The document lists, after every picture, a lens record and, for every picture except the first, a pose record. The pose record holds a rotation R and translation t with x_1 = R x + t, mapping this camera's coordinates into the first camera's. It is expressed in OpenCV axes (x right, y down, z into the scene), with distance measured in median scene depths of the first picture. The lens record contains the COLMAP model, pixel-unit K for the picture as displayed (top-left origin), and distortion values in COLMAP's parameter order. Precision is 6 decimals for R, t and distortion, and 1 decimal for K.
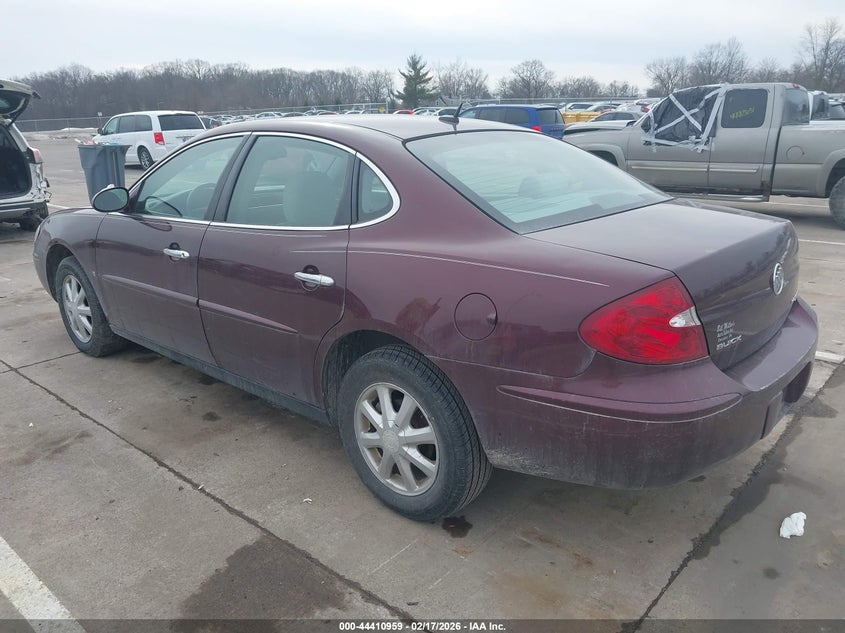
lens RADIAL K [[630.1, 0, 422.5], [0, 630.1, 316.5], [0, 0, 1]] dist [0.001638, 0.002034]
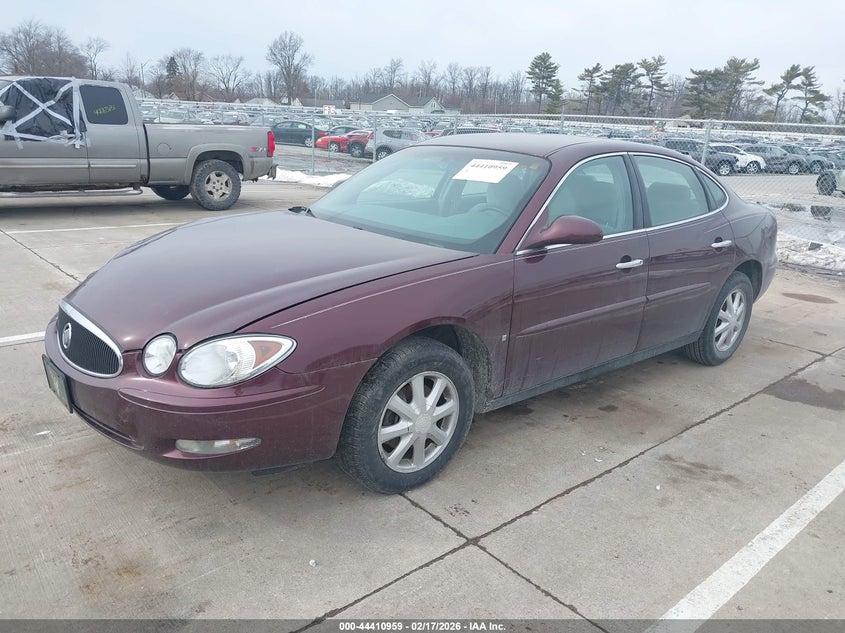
lens RADIAL K [[630.1, 0, 422.5], [0, 630.1, 316.5], [0, 0, 1]] dist [0.001638, 0.002034]
pose [[0.168753, -0.262562, 0.950044, -0.463612], [0.241528, 0.945497, 0.218403, -0.104112], [-0.955608, 0.192606, 0.222972, 0.343522]]
